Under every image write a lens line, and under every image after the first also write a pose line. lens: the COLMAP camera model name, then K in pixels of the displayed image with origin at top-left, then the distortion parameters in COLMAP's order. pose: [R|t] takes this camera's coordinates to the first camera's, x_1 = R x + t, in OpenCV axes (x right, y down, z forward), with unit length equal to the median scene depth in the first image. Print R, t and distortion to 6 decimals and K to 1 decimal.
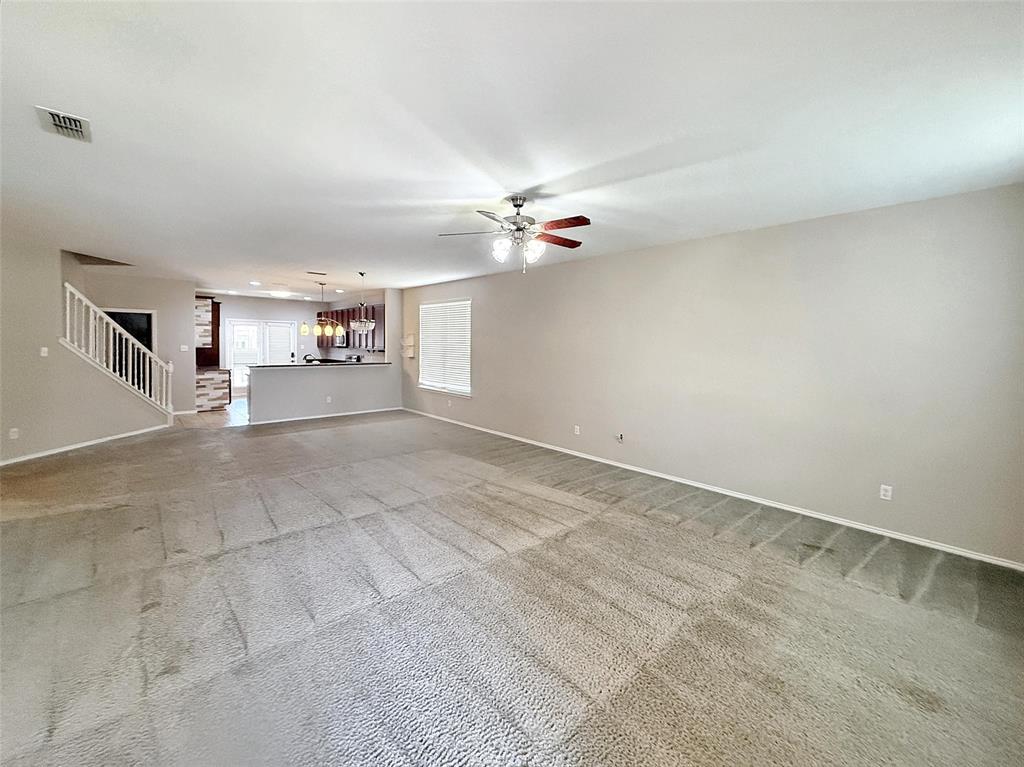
lens RADIAL K [[417.8, 0, 511.0], [0, 417.8, 349.6], [0, 0, 1]] dist [-0.000341, 0.000086]
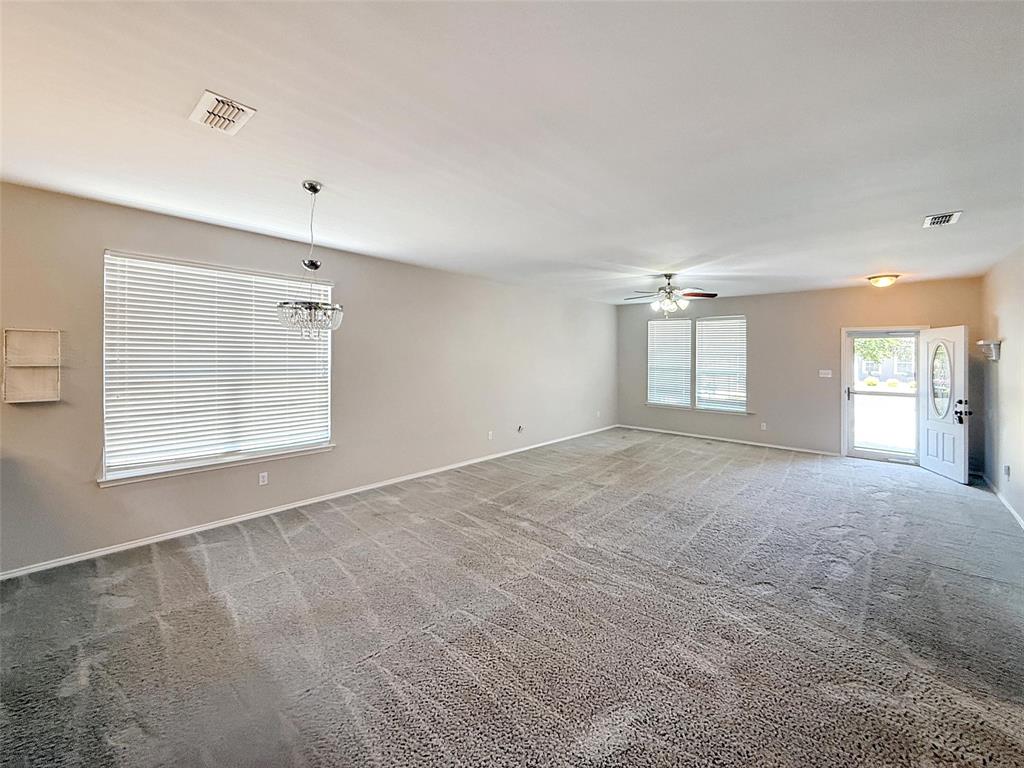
lens RADIAL K [[421.6, 0, 510.7], [0, 421.6, 346.4], [0, 0, 1]] dist [-0.000280, 0.000002]
pose [[-0.099122, 0.004726, 0.995064, -0.803074], [0.002093, 0.999987, -0.004541, -0.030896], [-0.995073, 0.001632, -0.099131, 0.896056]]
